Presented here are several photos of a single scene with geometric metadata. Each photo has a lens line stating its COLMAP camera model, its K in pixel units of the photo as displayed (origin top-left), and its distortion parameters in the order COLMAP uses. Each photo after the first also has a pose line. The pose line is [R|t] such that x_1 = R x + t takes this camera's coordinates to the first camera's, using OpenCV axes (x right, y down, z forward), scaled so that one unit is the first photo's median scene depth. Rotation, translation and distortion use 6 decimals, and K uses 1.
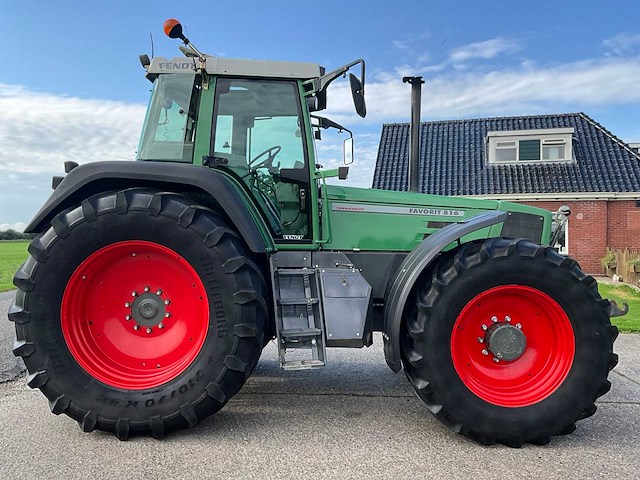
lens RADIAL K [[526.6, 0, 320.0], [0, 526.6, 240.0], [0, 0, 1]] dist [0.100519, -0.201710]
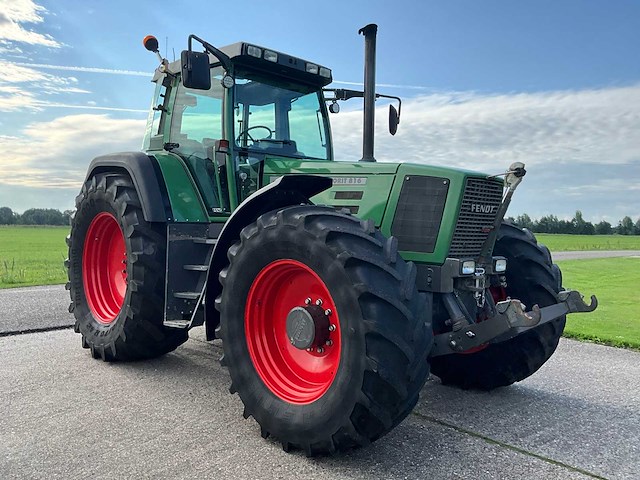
lens RADIAL K [[534.7, 0, 320.0], [0, 534.7, 240.0], [0, 0, 1]] dist [0.100251, -0.229026]
pose [[0.707118, 0.025740, -0.706627, 0.871933], [-0.018093, 0.999669, 0.018309, 0.031288], [0.706864, -0.000162, 0.707349, 0.370005]]
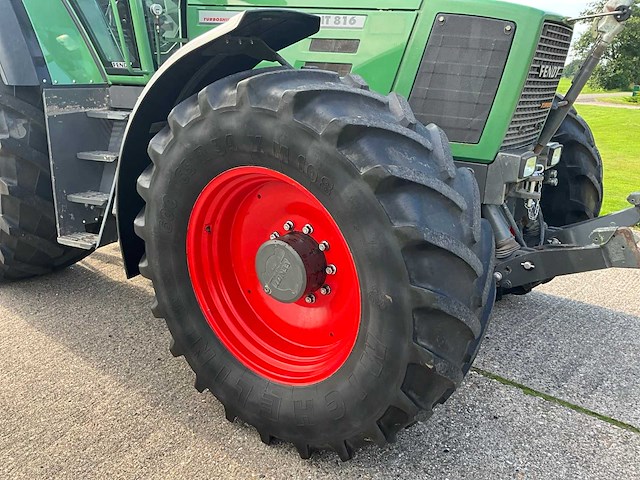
lens RADIAL K [[526.6, 0, 320.0], [0, 526.6, 240.0], [0, 0, 1]] dist [0.100519, -0.201710]
pose [[0.809423, 0.190616, -0.555428, 0.605265], [-0.018550, 0.953678, 0.300258, -0.000992], [0.586933, -0.232733, 0.775464, 0.546184]]
